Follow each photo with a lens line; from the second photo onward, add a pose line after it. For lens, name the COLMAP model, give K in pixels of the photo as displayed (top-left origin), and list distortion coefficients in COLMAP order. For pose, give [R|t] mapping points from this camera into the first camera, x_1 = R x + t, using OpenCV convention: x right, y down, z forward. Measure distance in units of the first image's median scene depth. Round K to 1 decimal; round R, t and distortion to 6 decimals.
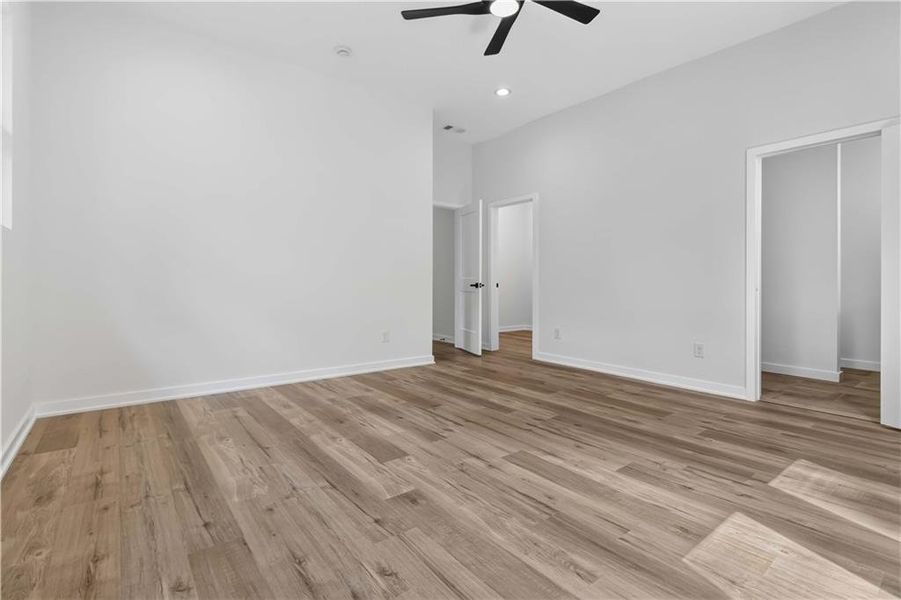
lens RADIAL K [[424.9, 0, 457.0], [0, 424.9, 284.8], [0, 0, 1]] dist [0.001734, 0.001405]
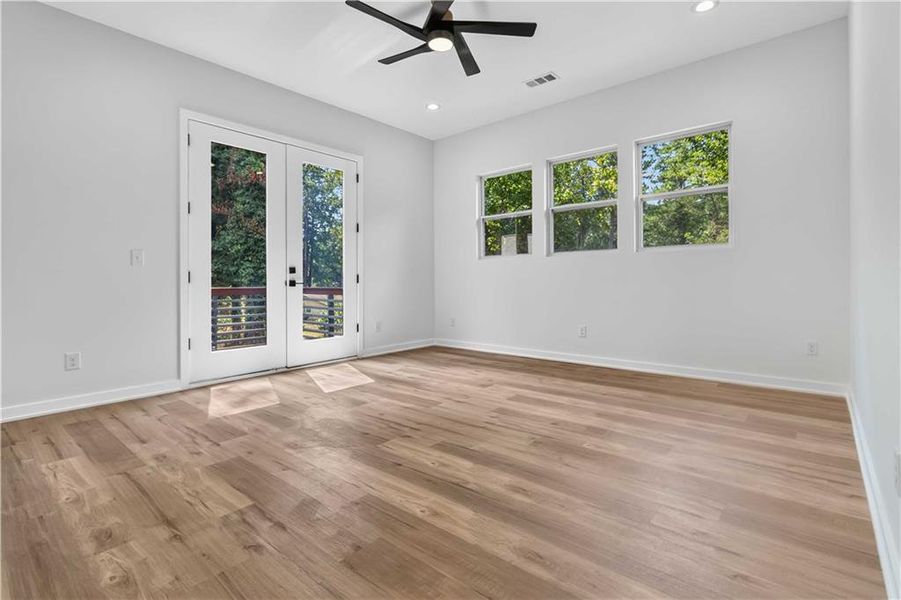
lens RADIAL K [[424.9, 0, 457.0], [0, 424.9, 284.8], [0, 0, 1]] dist [0.001734, 0.001405]
pose [[-0.983486, 0.001048, -0.180979, 0.254581], [-0.000390, 0.999969, 0.007909, -0.001286], [0.180981, 0.007848, -0.983455, 1.938552]]
